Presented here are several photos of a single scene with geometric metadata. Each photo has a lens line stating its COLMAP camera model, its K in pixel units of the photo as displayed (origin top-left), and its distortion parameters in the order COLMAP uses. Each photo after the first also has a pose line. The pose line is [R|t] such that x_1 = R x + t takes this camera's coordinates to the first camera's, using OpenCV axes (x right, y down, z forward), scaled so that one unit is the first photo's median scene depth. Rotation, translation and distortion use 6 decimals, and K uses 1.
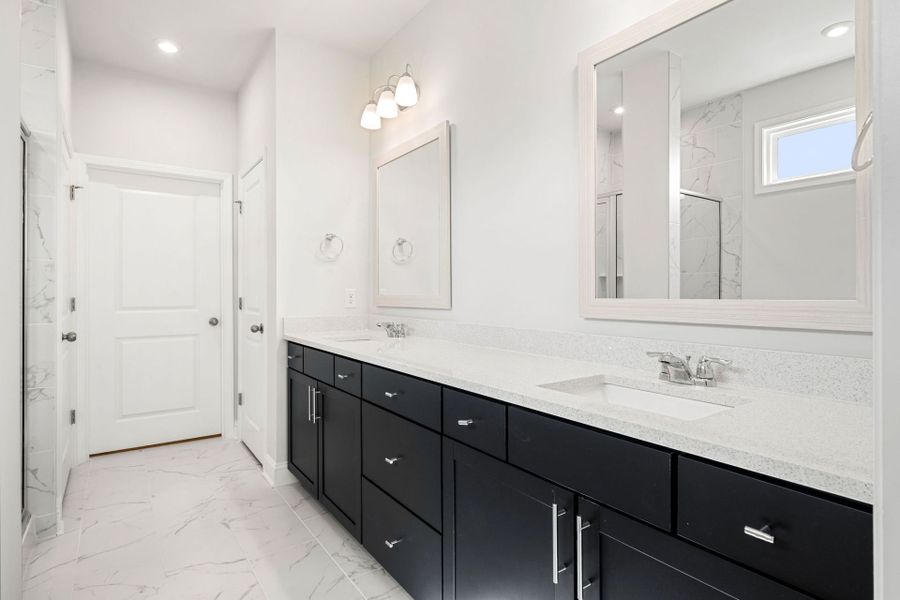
lens RADIAL K [[474.4, 0, 450.0], [0, 474.4, 288.8], [0, 0, 1]] dist [-0.001107, -0.000106]
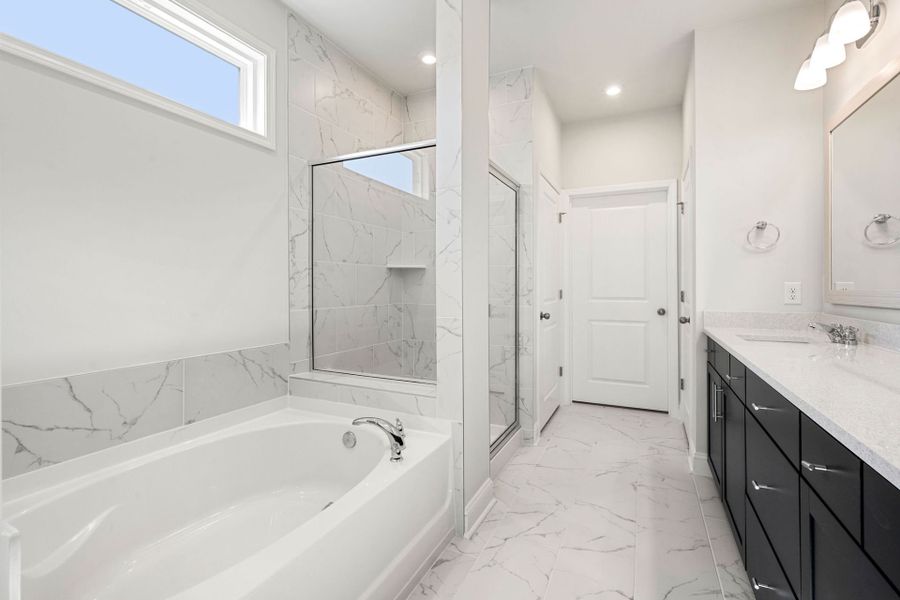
lens RADIAL K [[406.2, 0, 451.4], [0, 406.2, 285.1], [0, 0, 1]] dist [0.000516, -0.000082]
pose [[0.489652, -0.001330, -0.871917, 0.155835], [0.004918, 0.999987, 0.001237, 0.001698], [0.871904, -0.004894, 0.489652, 0.114347]]
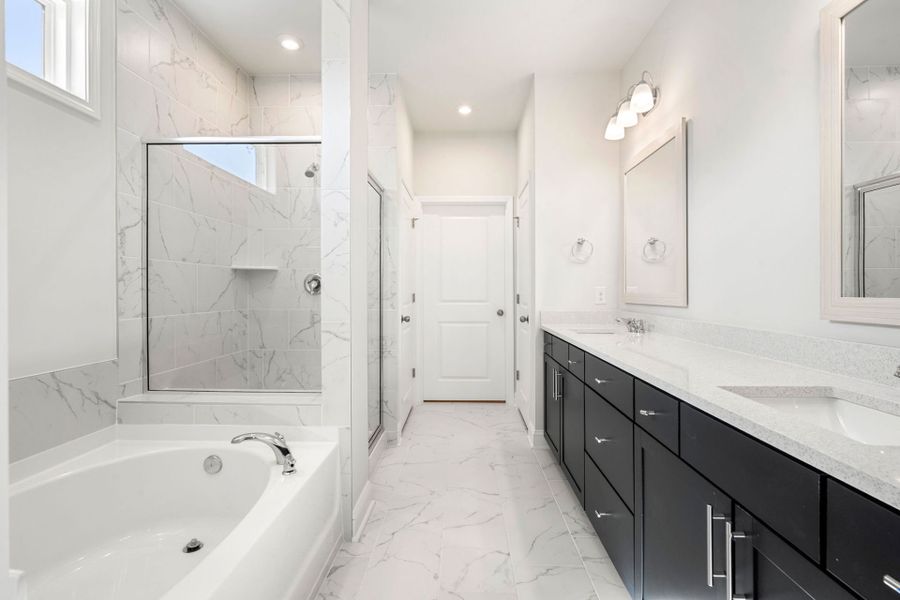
lens RADIAL K [[427.7, 0, 449.5], [0, 427.7, 288.5], [0, 0, 1]] dist [-0.000922, 0.000310]
pose [[0.797650, -0.000198, -0.603121, 0.132297], [0.002020, 0.999995, 0.002342, 0.000828], [0.603117, -0.003086, 0.797646, -0.011768]]
